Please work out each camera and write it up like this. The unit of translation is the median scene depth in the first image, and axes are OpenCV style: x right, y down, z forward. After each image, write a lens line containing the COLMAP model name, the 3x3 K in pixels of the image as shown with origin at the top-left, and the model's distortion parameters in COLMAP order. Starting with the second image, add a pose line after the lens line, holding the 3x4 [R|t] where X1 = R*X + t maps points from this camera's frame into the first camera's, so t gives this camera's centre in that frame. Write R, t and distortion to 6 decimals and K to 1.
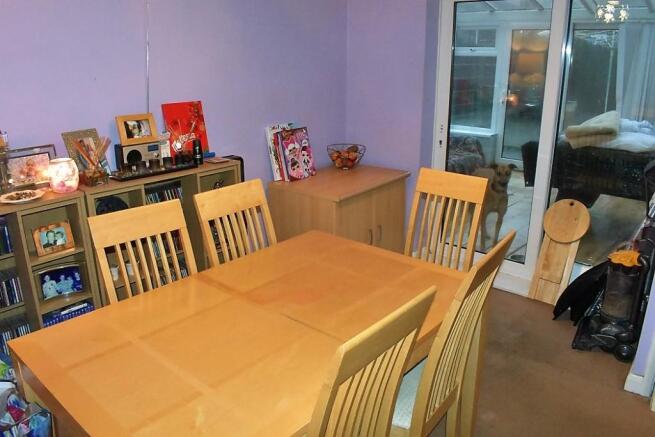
lens RADIAL K [[511.9, 0, 328.4], [0, 511.9, 208.1], [0, 0, 1]] dist [-0.003912, -0.001224]
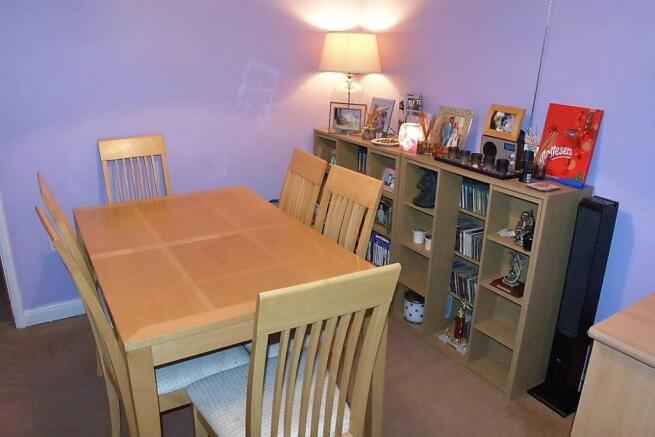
lens RADIAL K [[511.9, 0, 328.4], [0, 511.9, 208.1], [0, 0, 1]] dist [-0.003912, -0.001224]
pose [[-0.230962, 0.321398, -0.918346, 0.594153], [-0.305949, 0.871996, 0.382122, -0.276411], [0.923608, 0.369223, -0.103067, 0.867856]]
